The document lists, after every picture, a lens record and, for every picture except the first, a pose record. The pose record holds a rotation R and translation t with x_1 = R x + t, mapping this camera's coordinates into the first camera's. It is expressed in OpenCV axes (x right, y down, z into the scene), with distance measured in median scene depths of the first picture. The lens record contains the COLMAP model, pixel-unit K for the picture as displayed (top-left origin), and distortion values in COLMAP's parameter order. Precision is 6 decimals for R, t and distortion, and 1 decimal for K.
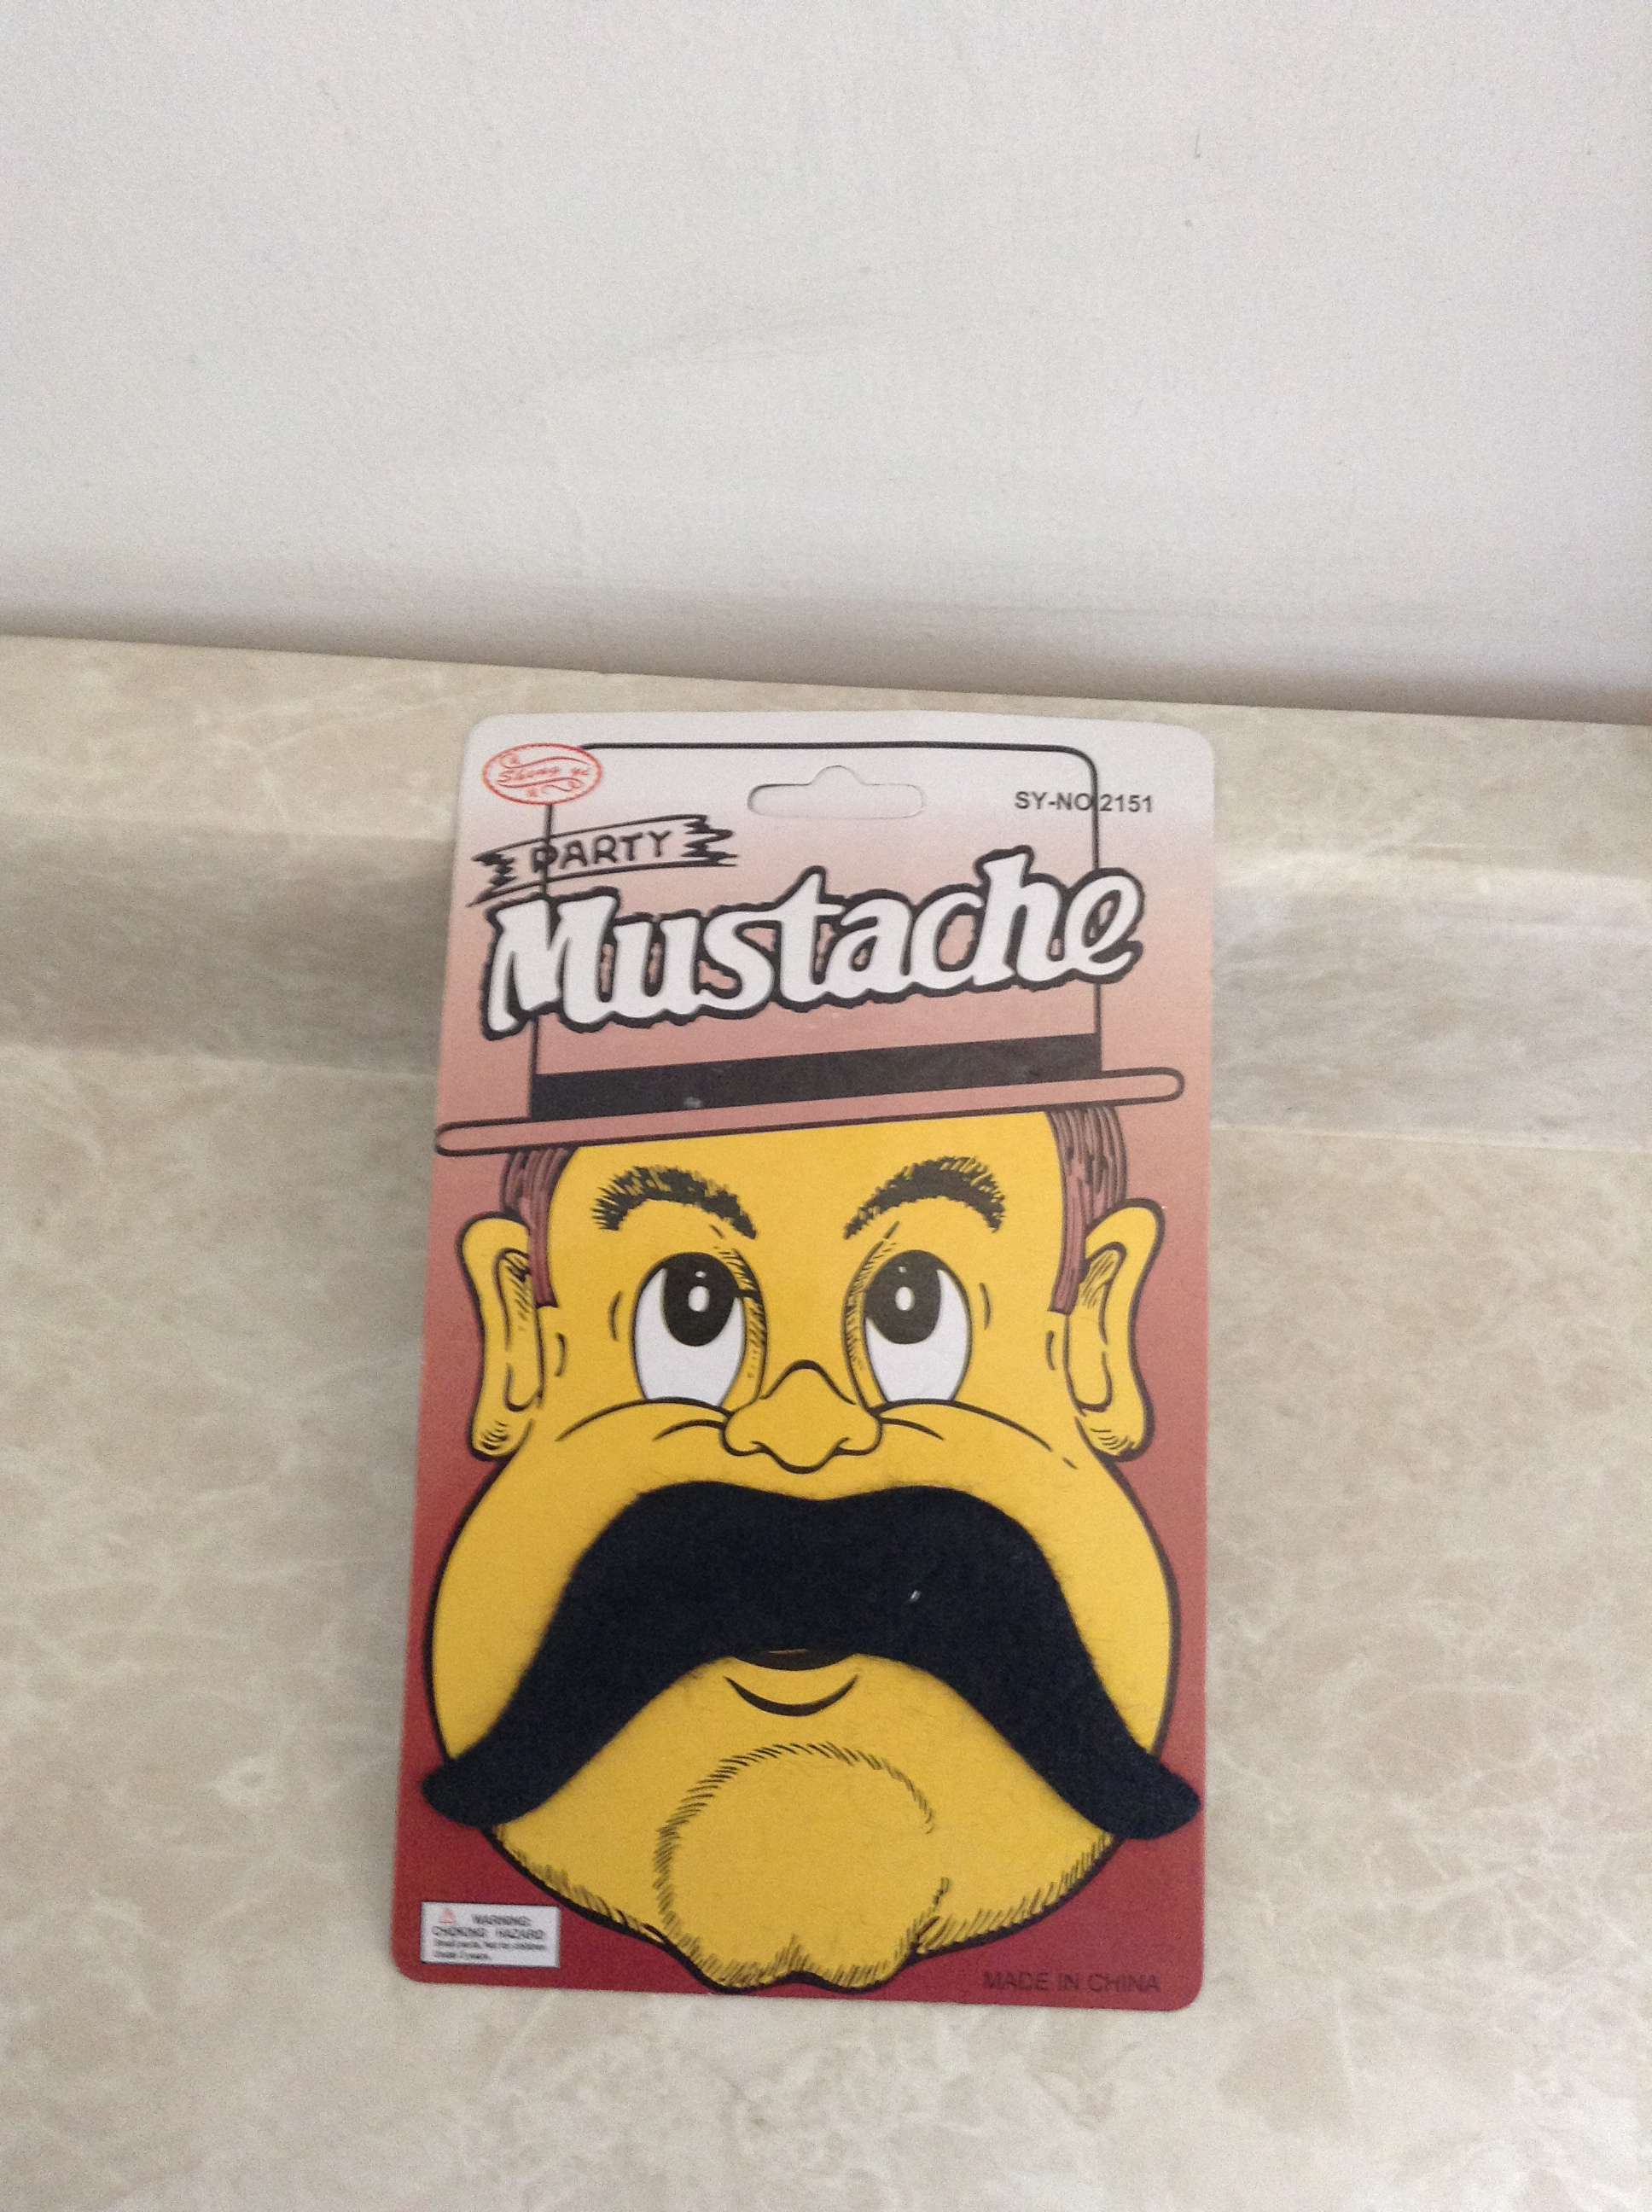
lens RADIAL K [[2100.4, 0, 826.0], [0, 2100.4, 1106.0], [0, 0, 1]] dist [0.154451, -0.351090]
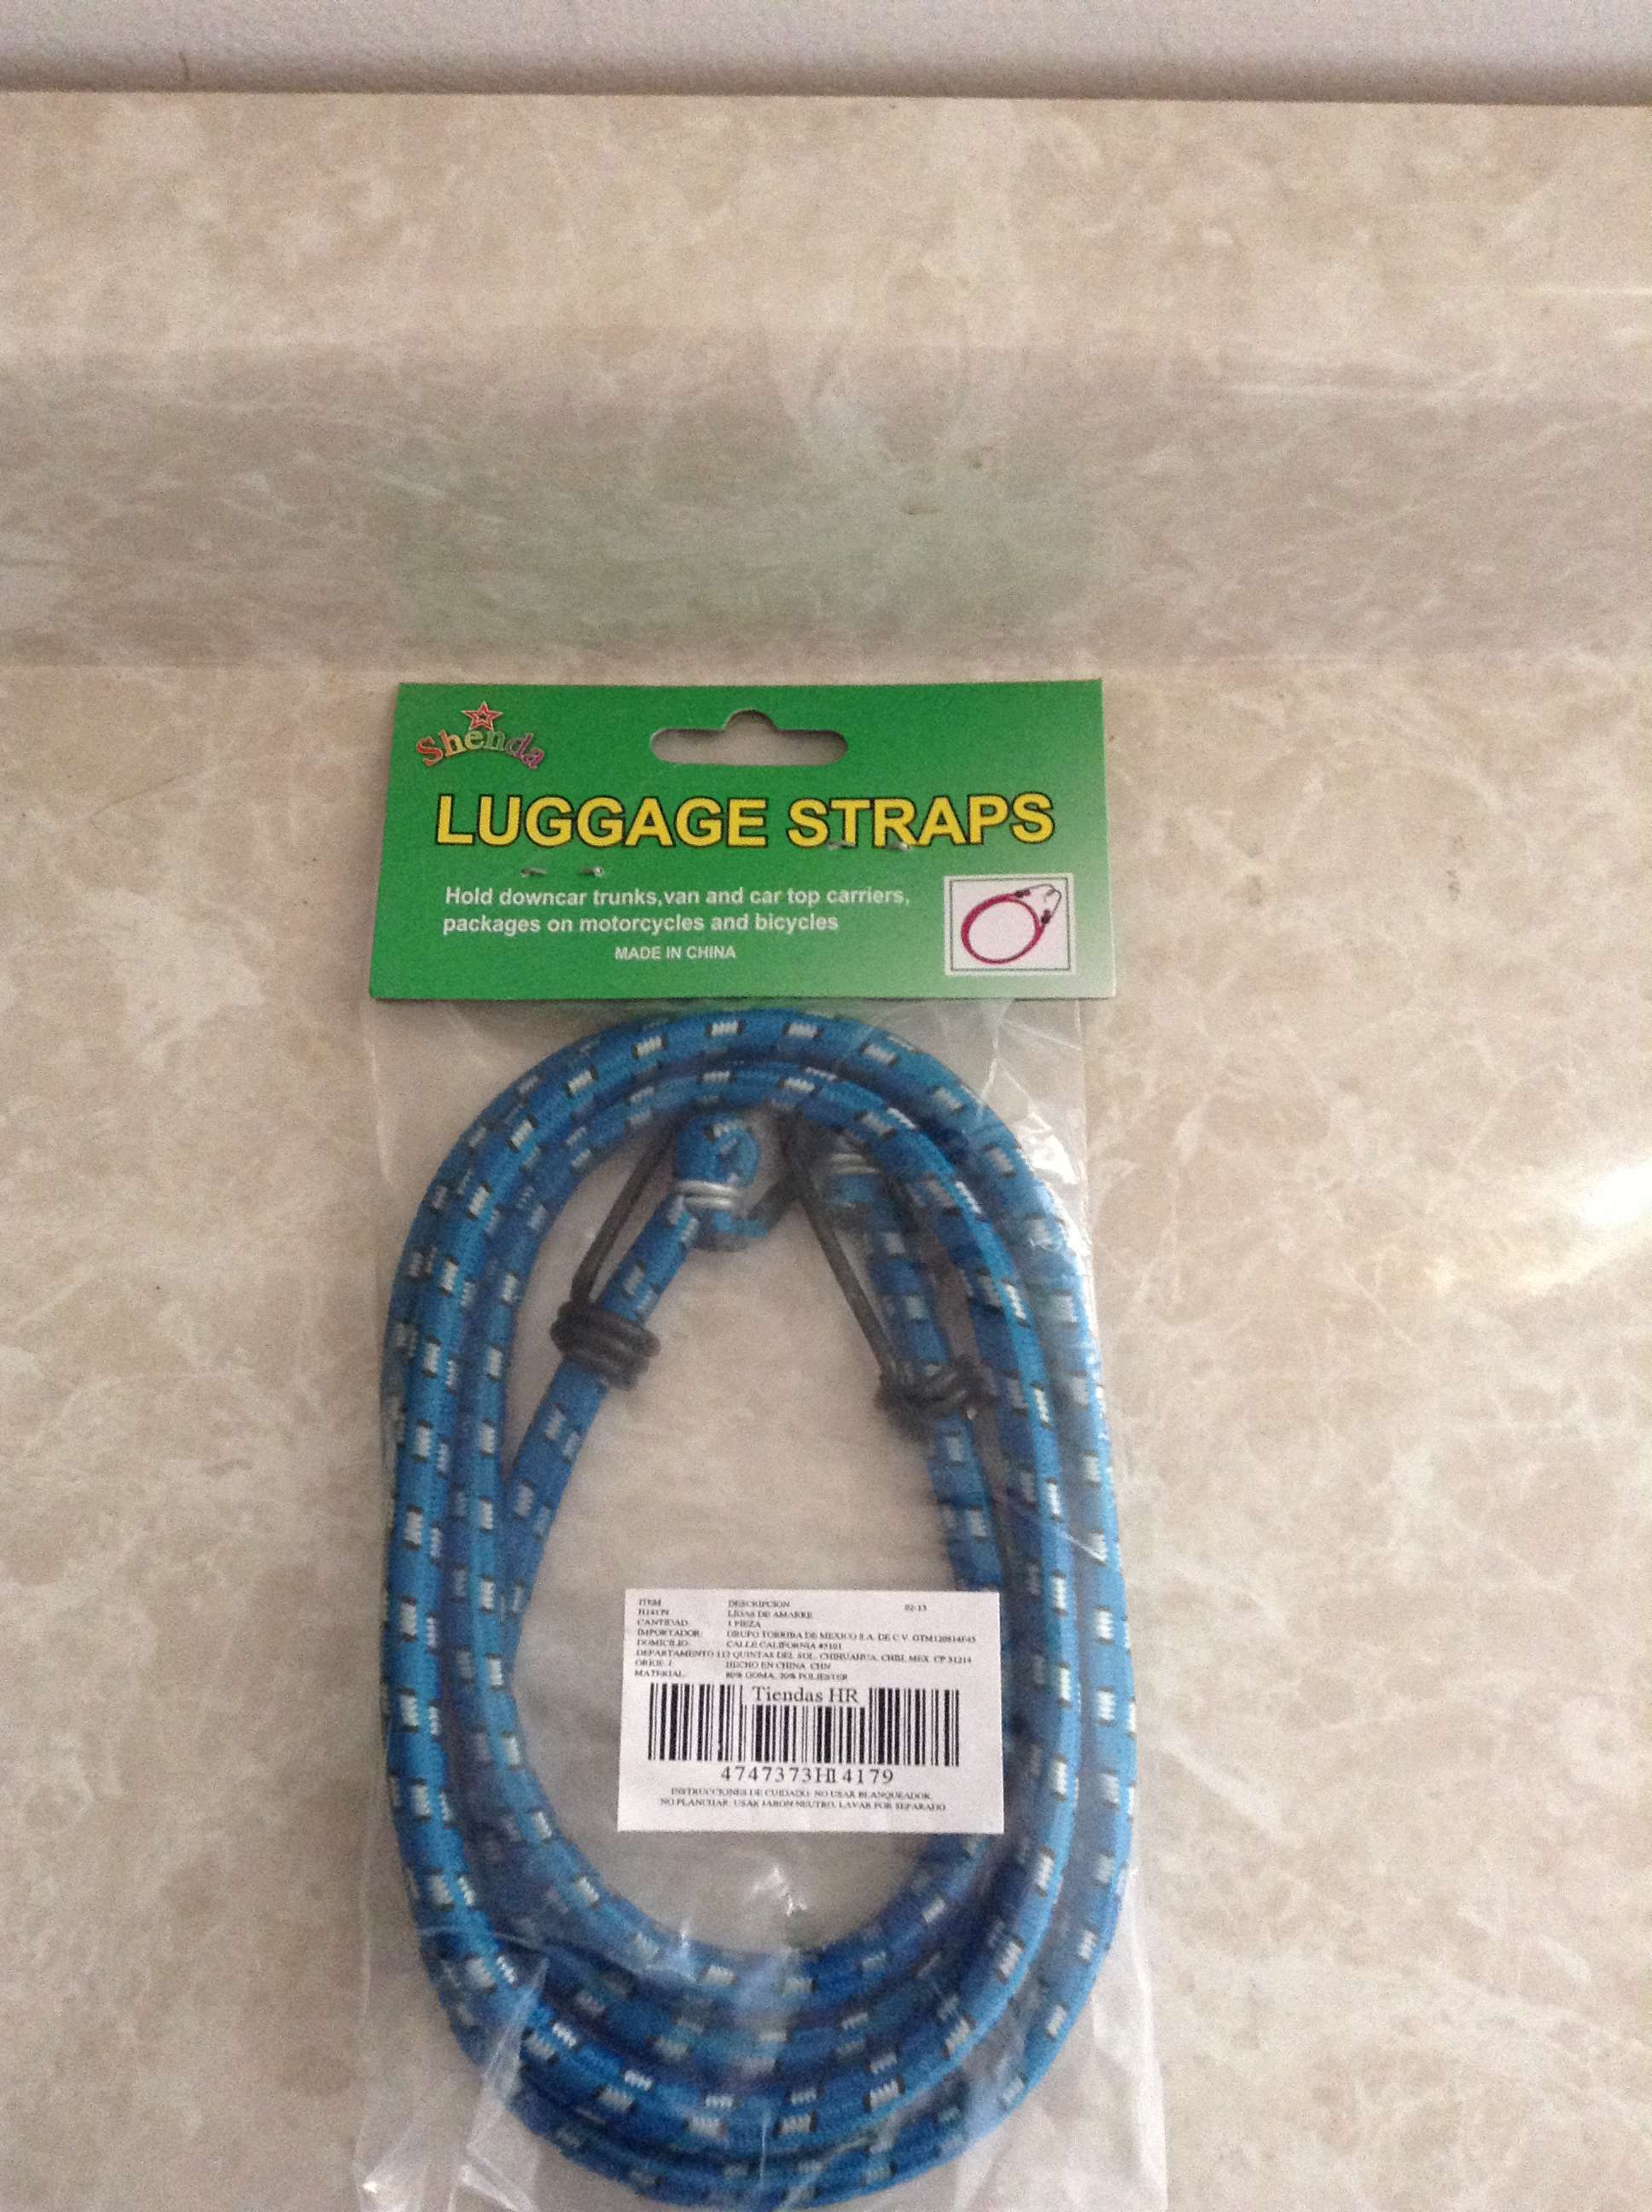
lens RADIAL K [[2100.4, 0, 826.0], [0, 2100.4, 1106.0], [0, 0, 1]] dist [0.154451, -0.351090]
pose [[0.994662, -0.080838, 0.064137, -0.732392], [0.062265, 0.965807, 0.251674, -0.091992], [-0.082289, -0.246337, 0.965684, 0.238935]]
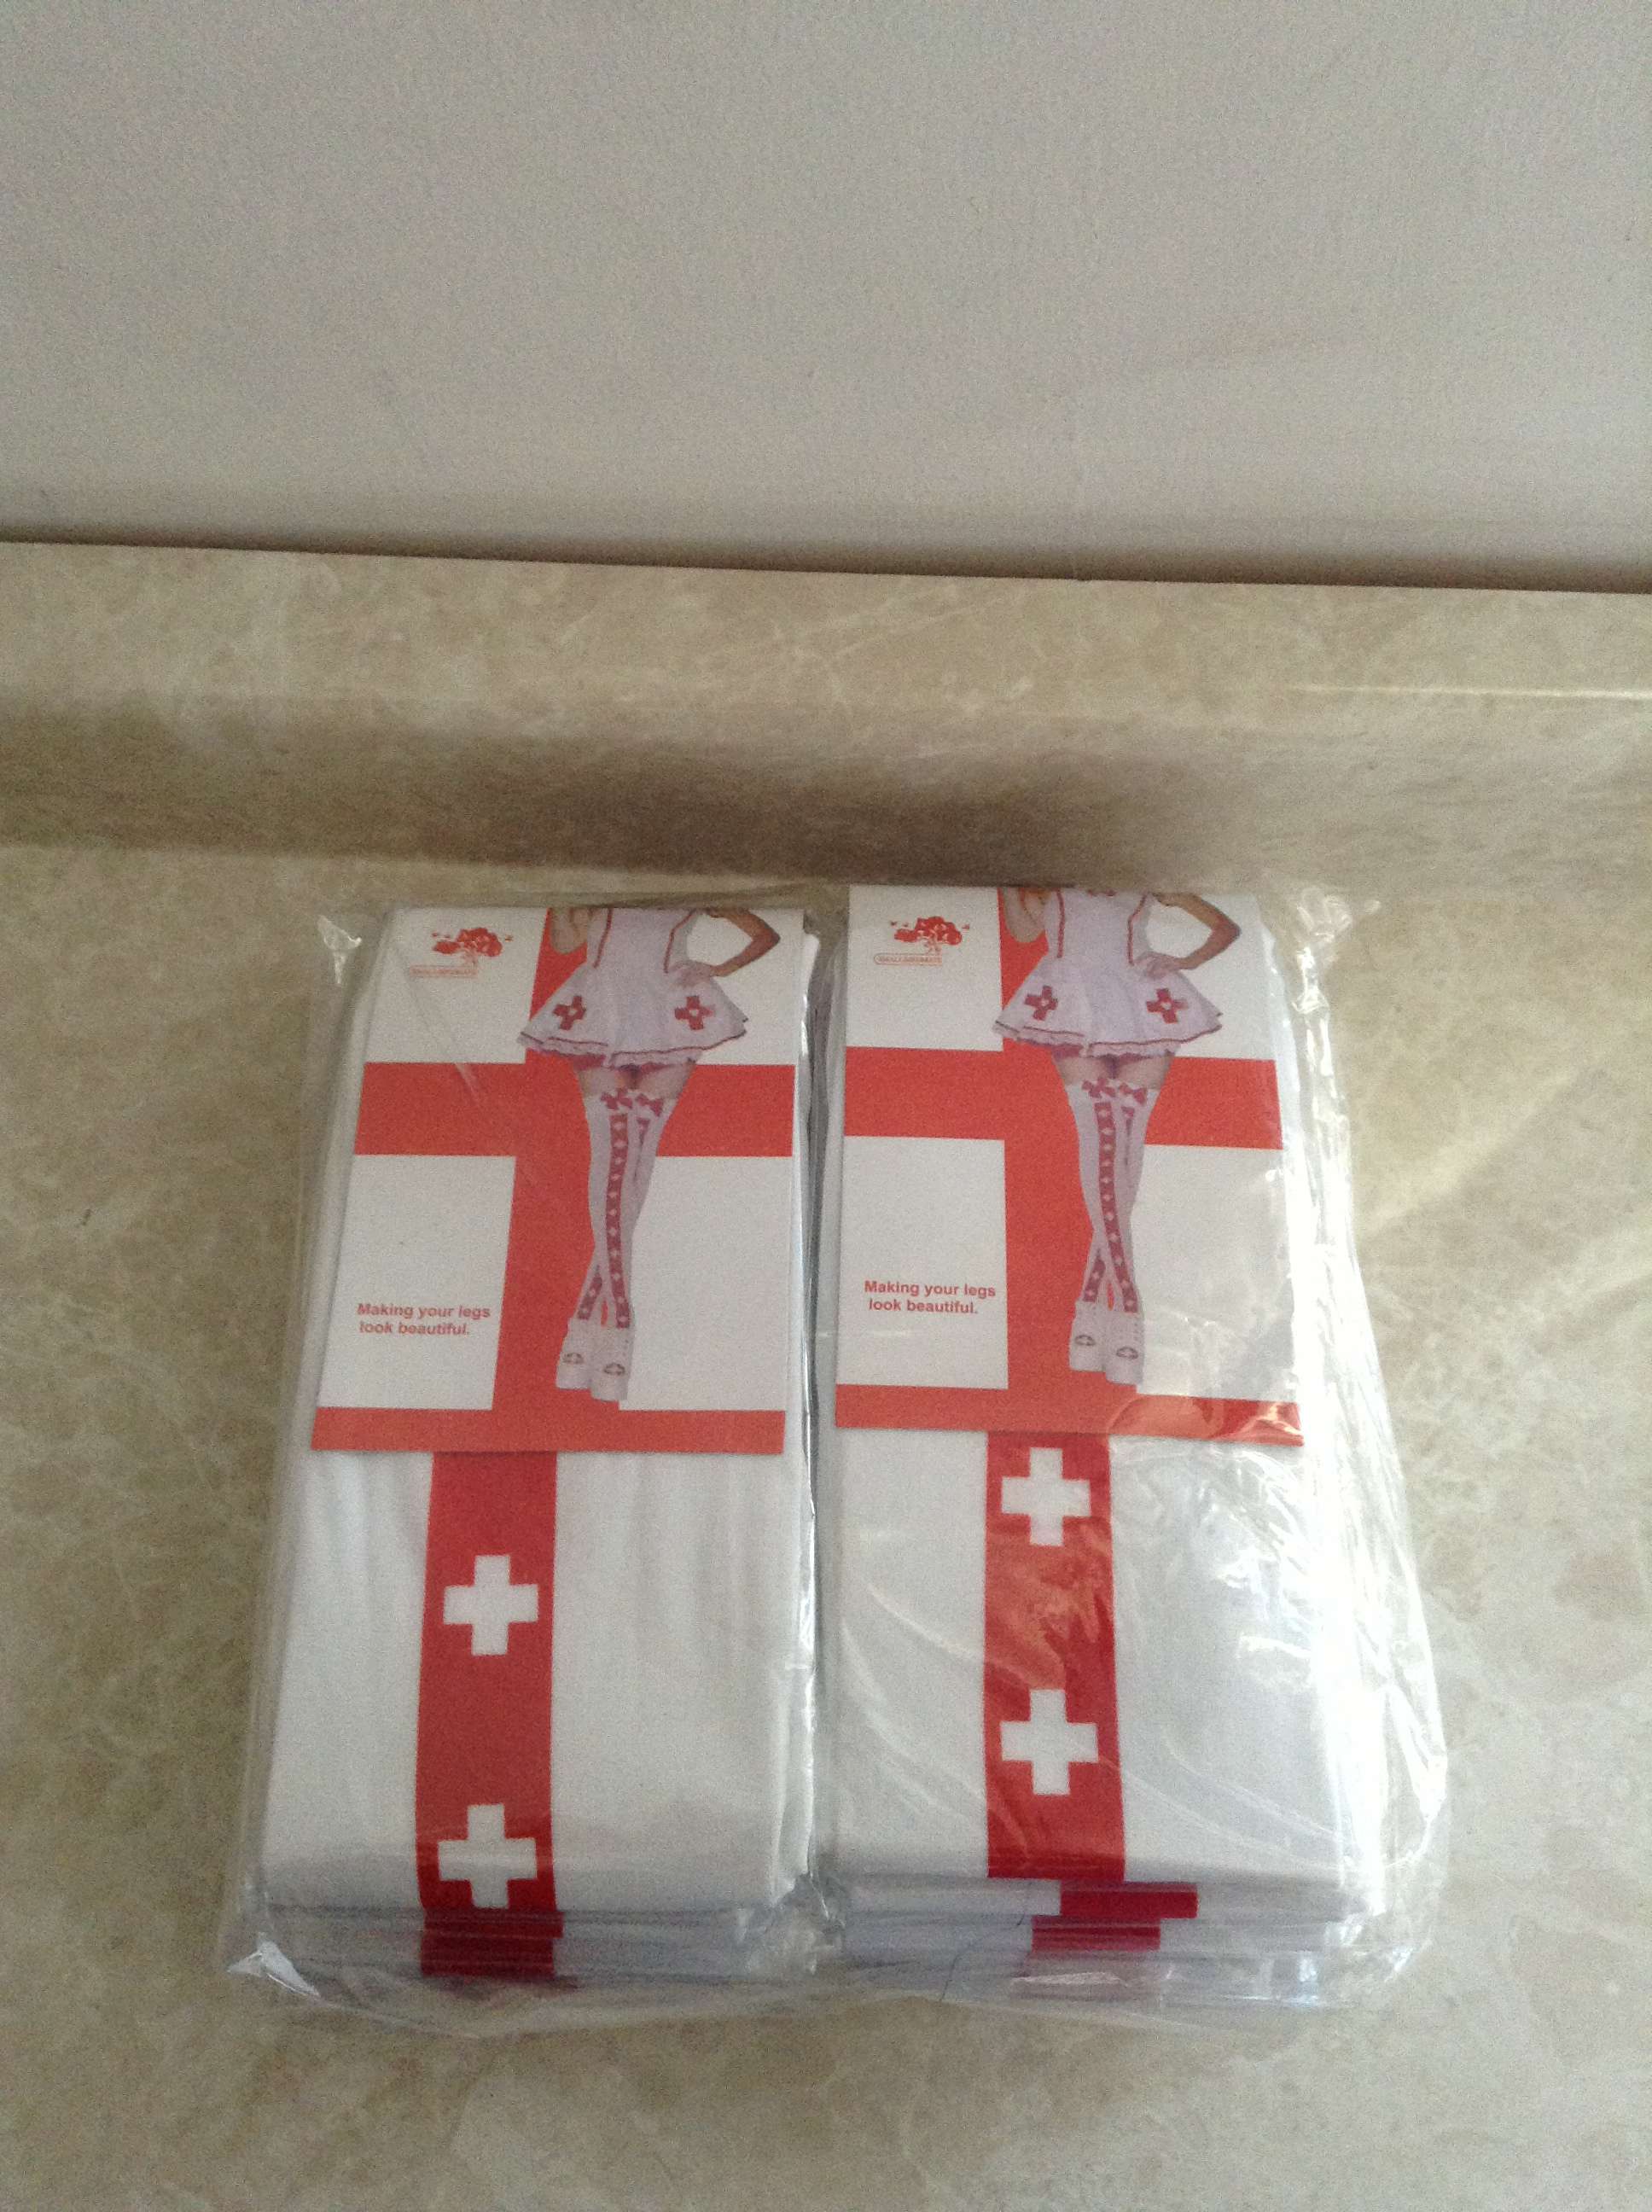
lens RADIAL K [[2100.4, 0, 826.0], [0, 2100.4, 1106.0], [0, 0, 1]] dist [0.154451, -0.351090]
pose [[0.999473, -0.032322, 0.002911, -0.278249], [0.031104, 0.979664, 0.198220, -0.155481], [-0.009258, -0.198025, 0.980153, -0.326731]]
